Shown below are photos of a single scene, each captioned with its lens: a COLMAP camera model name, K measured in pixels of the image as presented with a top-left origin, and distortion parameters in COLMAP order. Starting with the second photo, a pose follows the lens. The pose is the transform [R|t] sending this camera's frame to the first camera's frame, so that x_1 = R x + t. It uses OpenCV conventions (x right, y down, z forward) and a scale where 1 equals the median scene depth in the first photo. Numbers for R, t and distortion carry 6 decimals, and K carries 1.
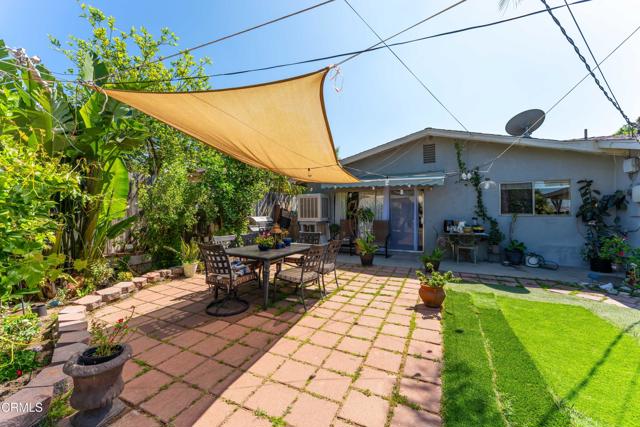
lens RADIAL K [[251.8, 0, 321.0], [0, 251.8, 212.9], [0, 0, 1]] dist [-0.002608, -0.000617]
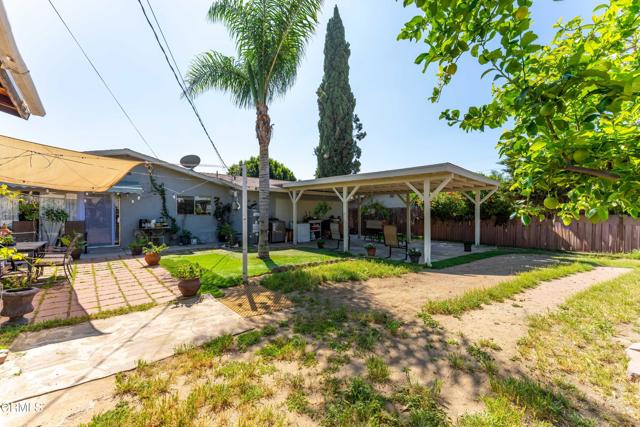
lens RADIAL K [[251.8, 0, 312.3], [0, 251.8, 213.5], [0, 0, 1]] dist [-0.002608, -0.000617]
pose [[0.393547, 0.000390, 0.919305, -0.423205], [0.001093, 0.999999, -0.000892, 0.000236], [-0.919304, 0.001356, 0.393546, -0.423251]]
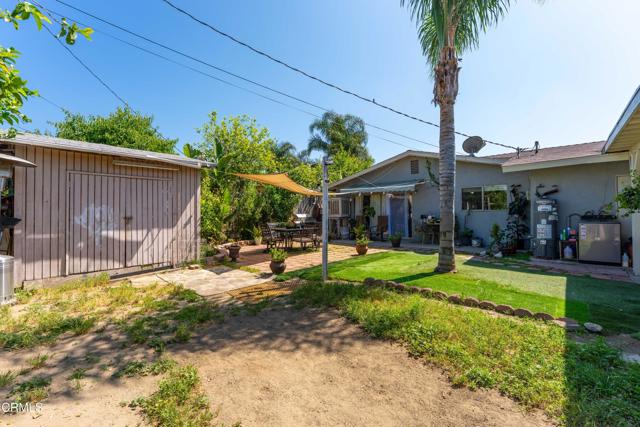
lens RADIAL K [[280.8, 0, 324.1], [0, 280.8, 211.9], [0, 0, 1]] dist [0.002710, 0.000282]
pose [[0.963565, -0.013259, -0.267147, 0.417605], [0.013400, 0.999909, -0.001295, 0.008119], [0.267140, -0.002332, 0.963655, -0.718001]]
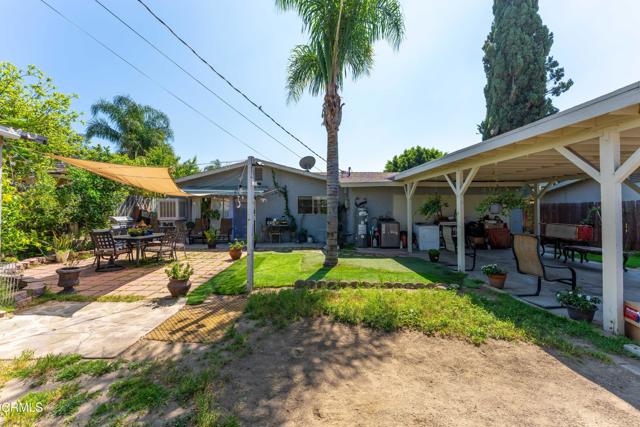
lens RADIAL K [[251.8, 0, 315.9], [0, 251.8, 213.2], [0, 0, 1]] dist [-0.002608, -0.000617]
pose [[0.890873, -0.003354, 0.454239, 0.051695], [0.002445, 0.999994, 0.002589, -0.002764], [-0.454245, -0.001195, 0.890876, -0.603098]]
